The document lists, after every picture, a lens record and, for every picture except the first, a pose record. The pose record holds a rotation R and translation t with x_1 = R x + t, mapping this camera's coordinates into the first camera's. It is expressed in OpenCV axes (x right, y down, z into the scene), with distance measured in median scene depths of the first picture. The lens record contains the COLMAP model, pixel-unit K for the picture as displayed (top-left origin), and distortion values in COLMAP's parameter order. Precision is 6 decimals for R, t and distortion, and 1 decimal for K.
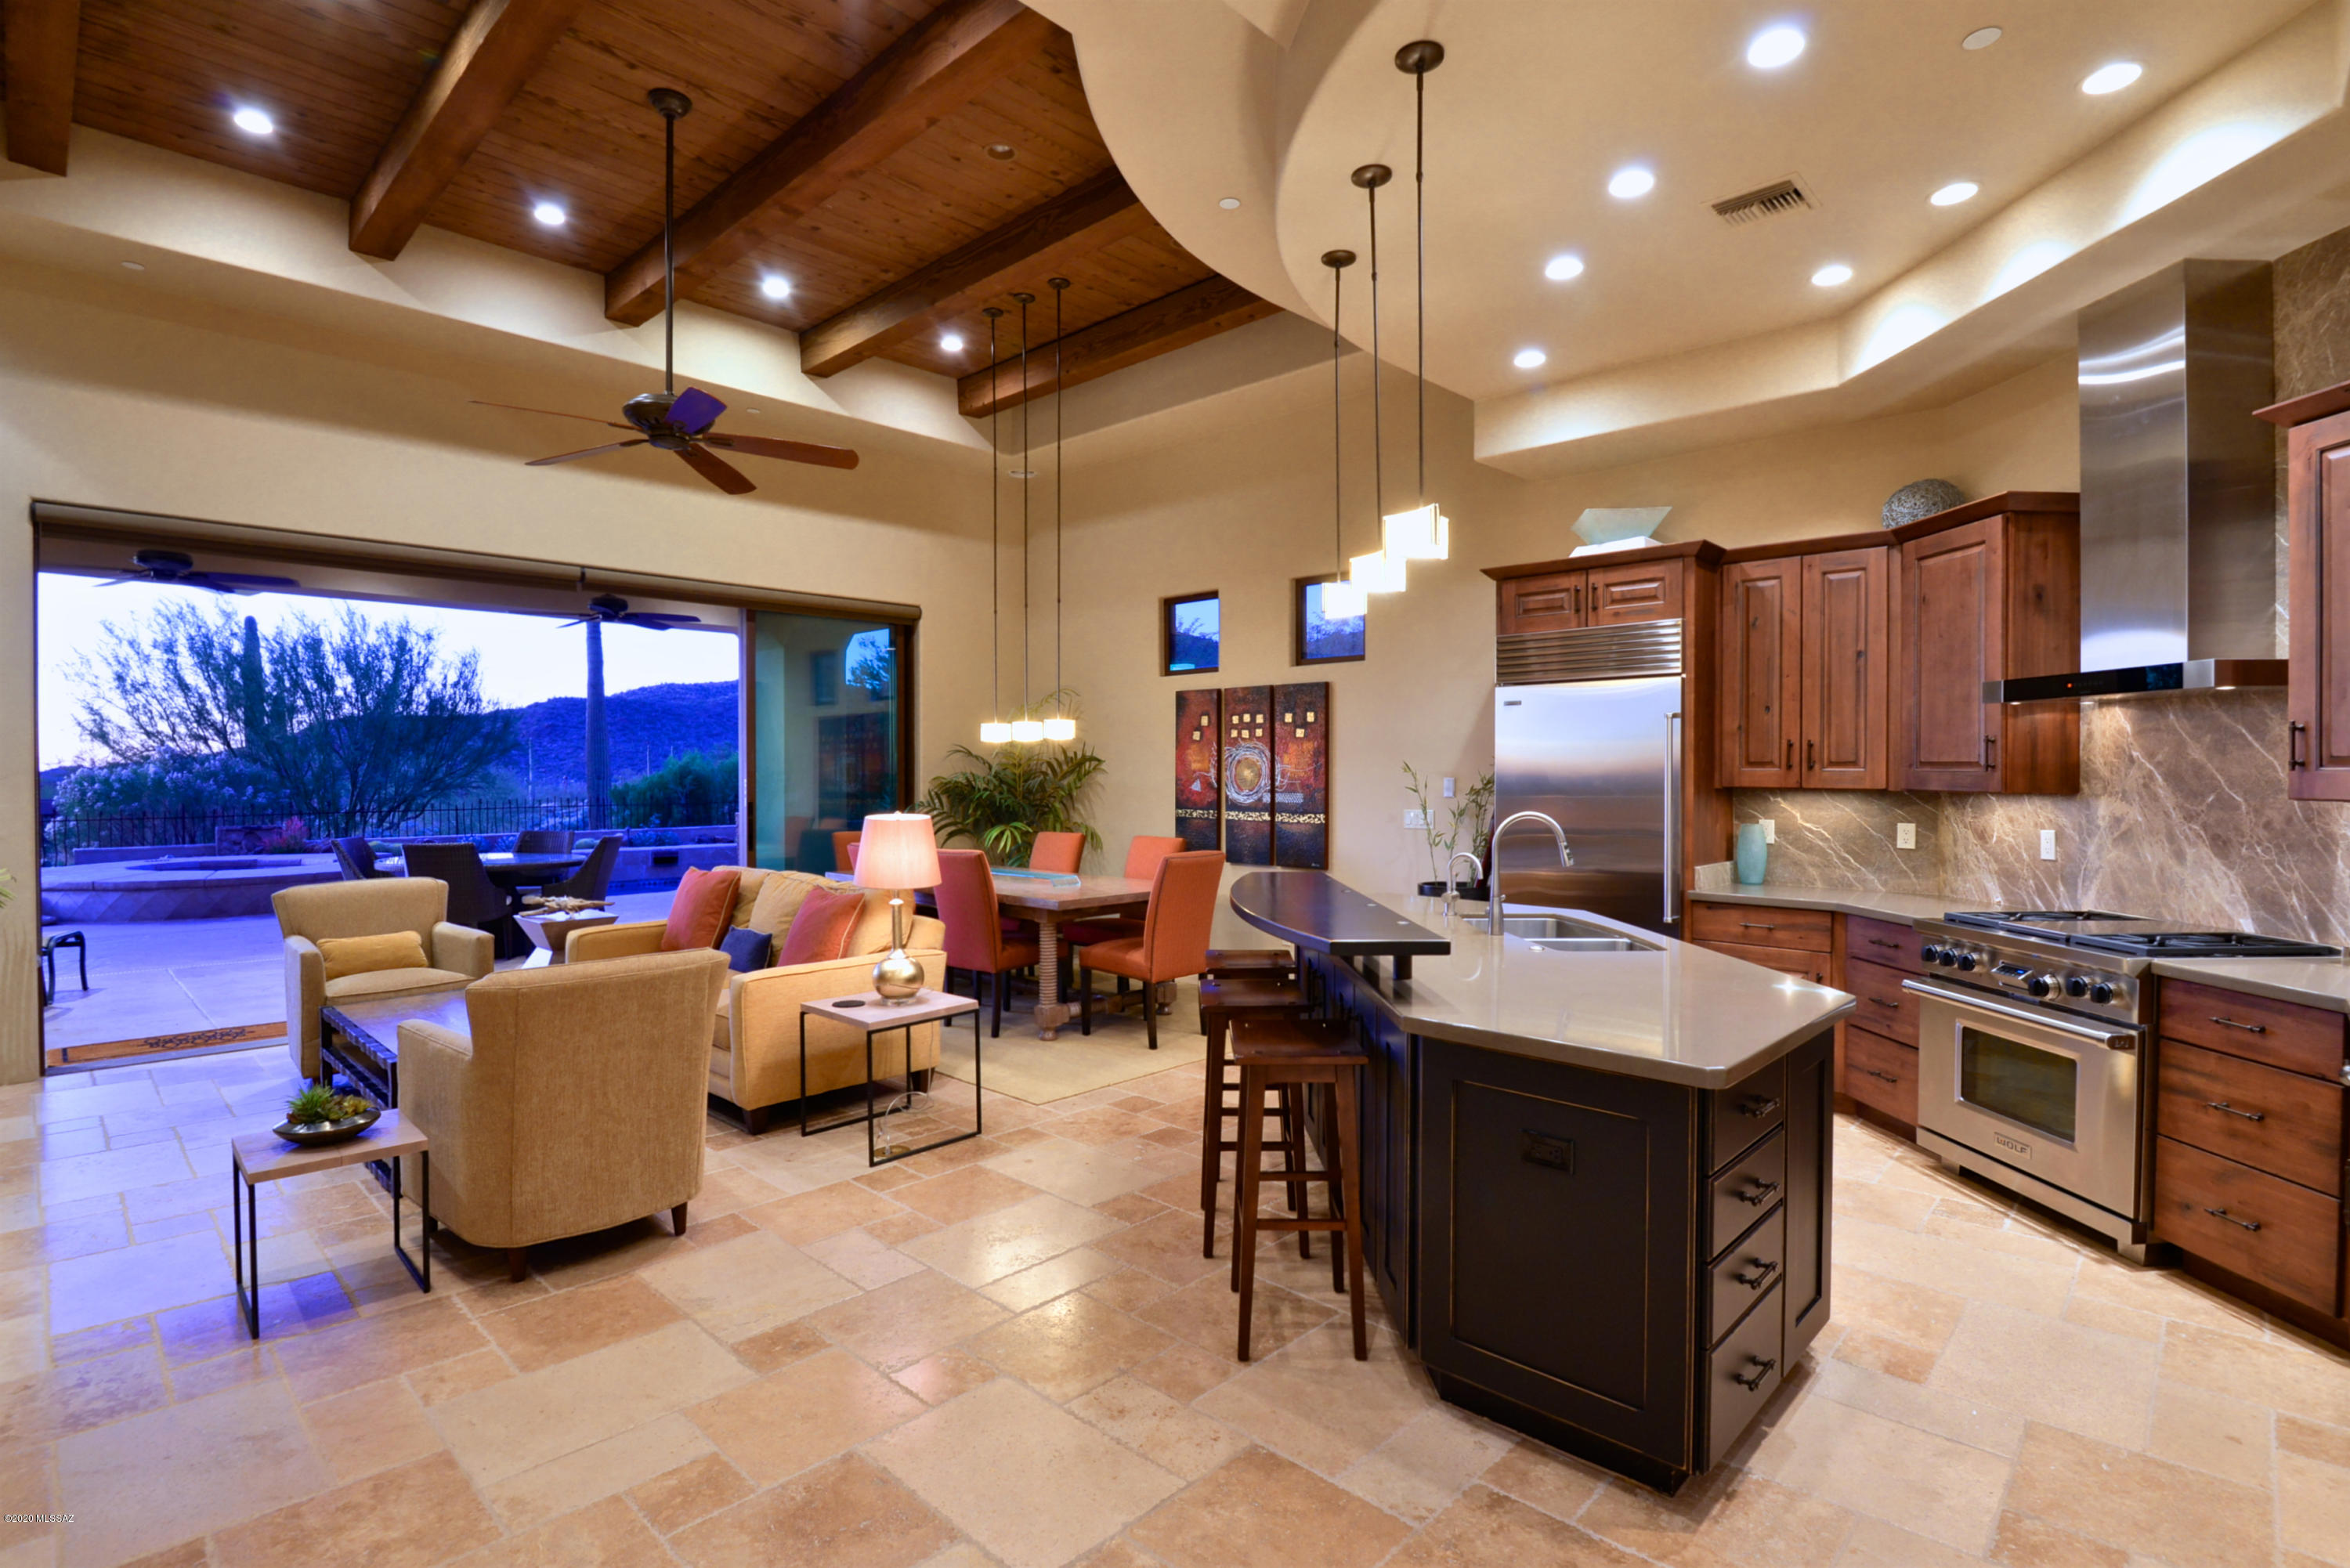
lens RADIAL K [[1129.5, 0, 1175.0], [0, 1129.5, 784.0], [0, 0, 1]] dist [-0.007749, -0.010473]
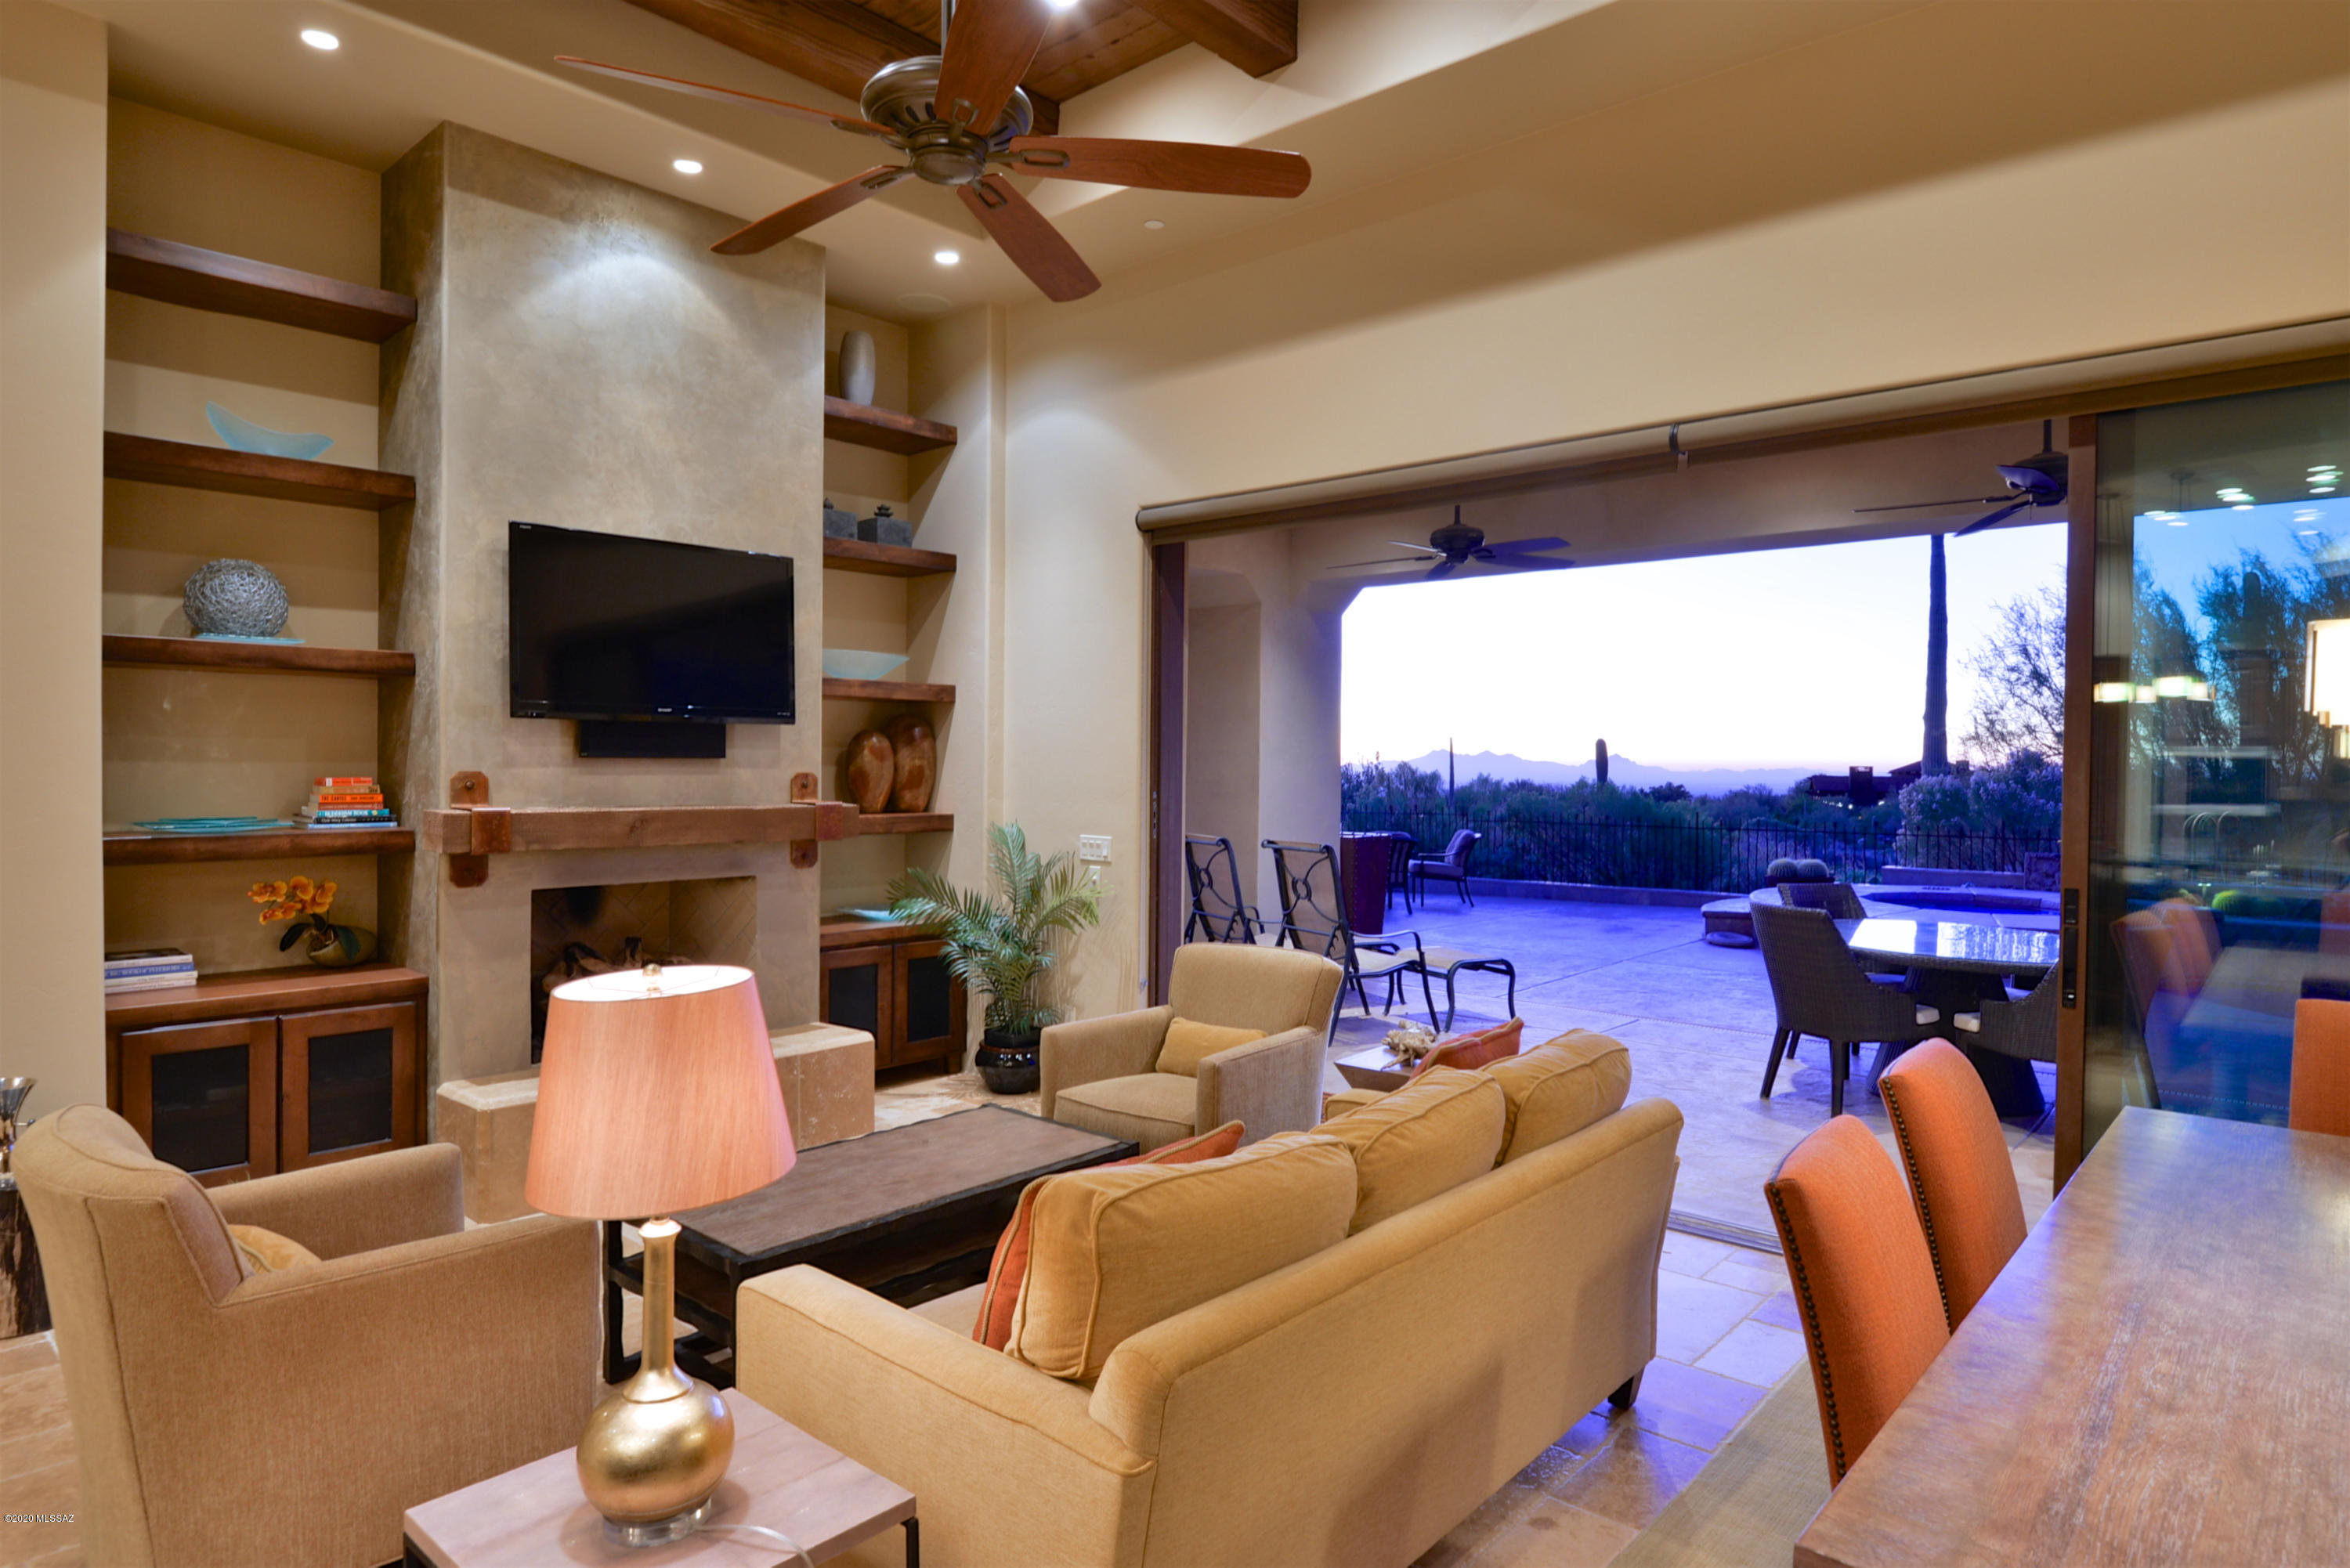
lens RADIAL K [[1330.4, 0, 1175.0], [0, 1330.4, 784.0], [0, 0, 1]] dist [-0.003982, -0.013264]
pose [[0.032660, 0.017624, -0.999311, 0.108465], [-0.019449, 0.999666, 0.016994, -0.027409], [0.999277, 0.018881, 0.032991, 0.770170]]
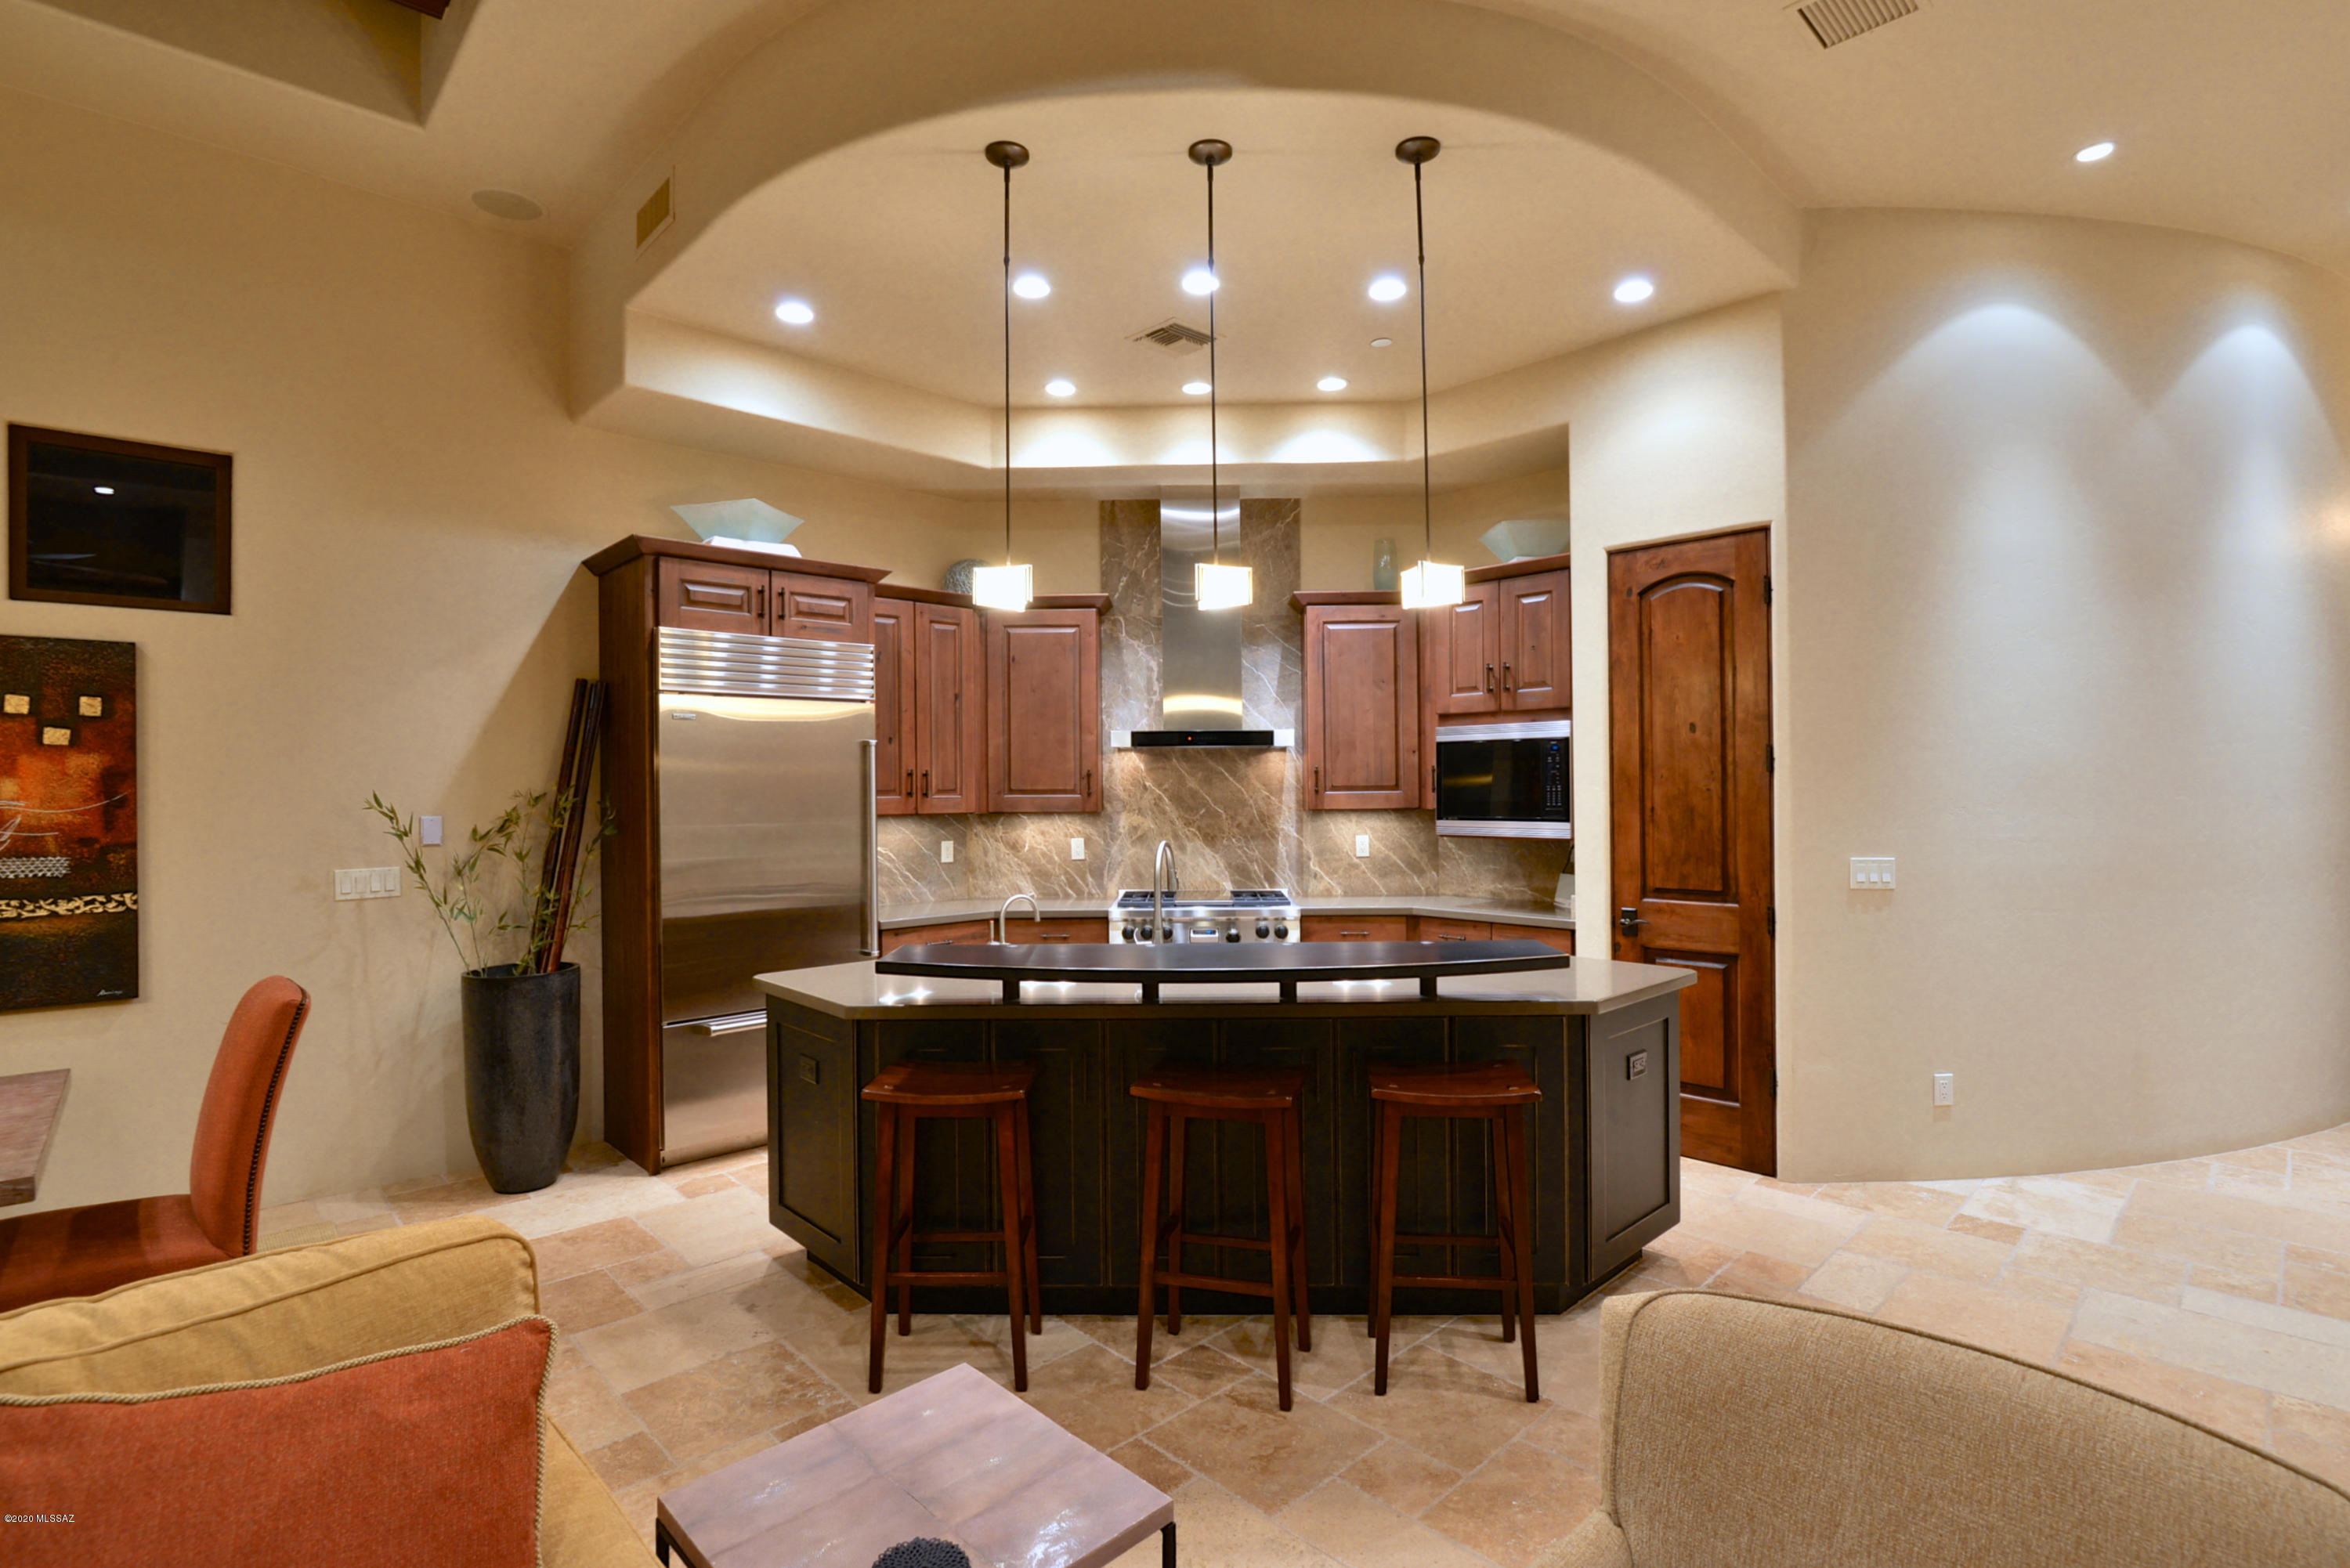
lens RADIAL K [[1105.5, 0, 1175.0], [0, 1105.5, 784.0], [0, 0, 1]] dist [-0.007883, -0.010518]
pose [[0.044439, 0.000185, 0.999012, -0.384199], [0.020884, 0.999781, -0.001114, -0.014478], [-0.998794, 0.020912, 0.044425, 0.532975]]
